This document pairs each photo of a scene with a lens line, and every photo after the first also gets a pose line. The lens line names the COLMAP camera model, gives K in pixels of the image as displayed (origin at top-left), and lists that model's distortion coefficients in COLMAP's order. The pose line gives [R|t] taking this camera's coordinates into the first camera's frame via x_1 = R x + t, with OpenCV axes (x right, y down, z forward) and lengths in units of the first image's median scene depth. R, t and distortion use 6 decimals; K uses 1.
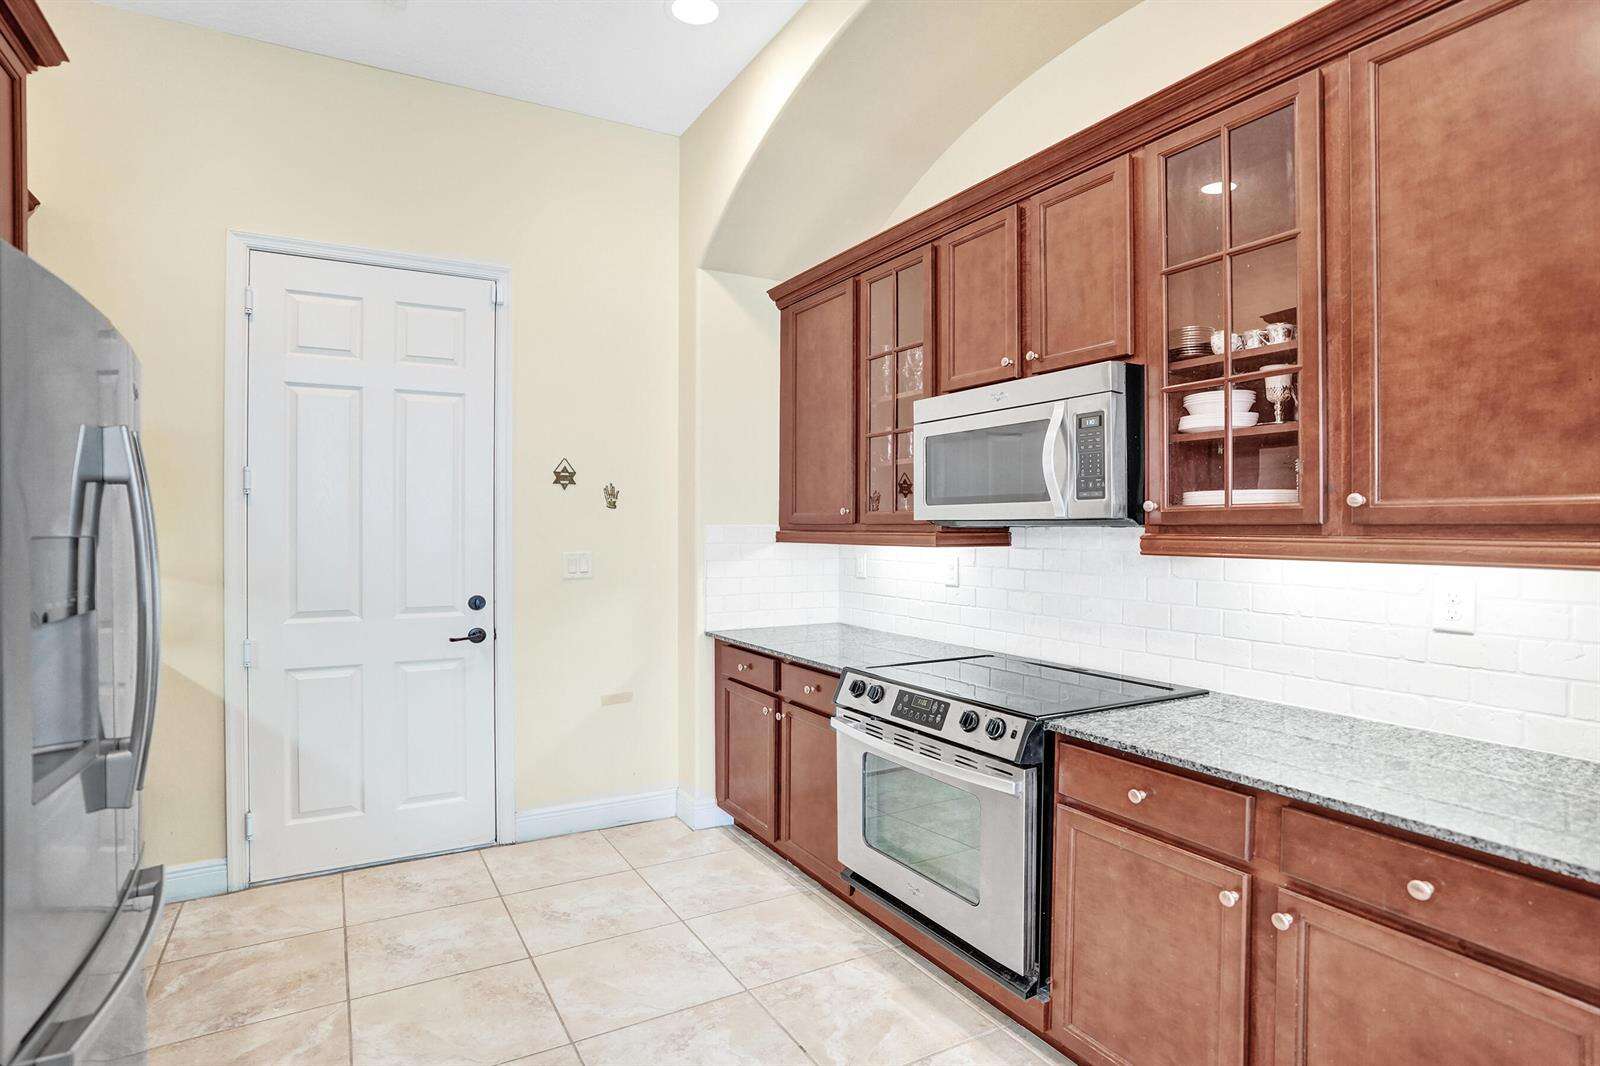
lens RADIAL K [[852.6, 0, 792.1], [0, 852.6, 527.5], [0, 0, 1]] dist [-0.047121, 0.022662]
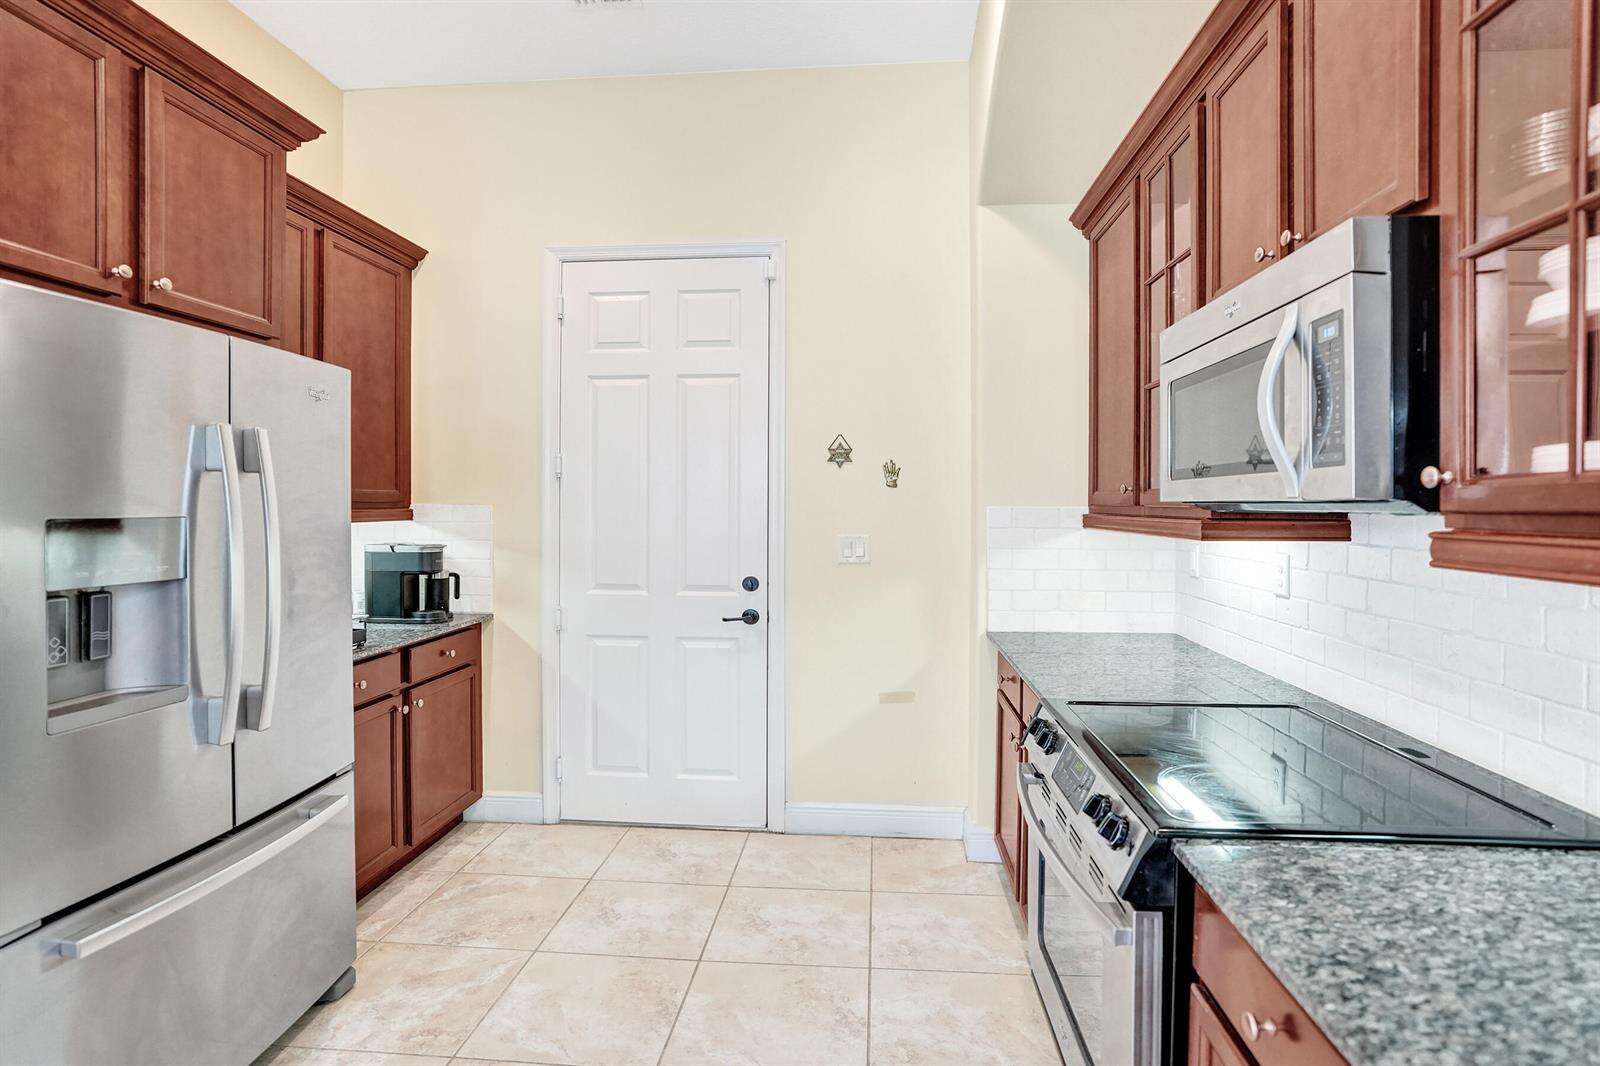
lens RADIAL K [[852.6, 0, 797.4], [0, 852.6, 511.5], [0, 0, 1]] dist [-0.047121, 0.022662]
pose [[0.825164, 0.007528, -0.564843, 0.281532], [-0.003847, 0.999963, 0.007706, -0.004430], [0.564880, -0.004186, 0.825163, 0.247395]]
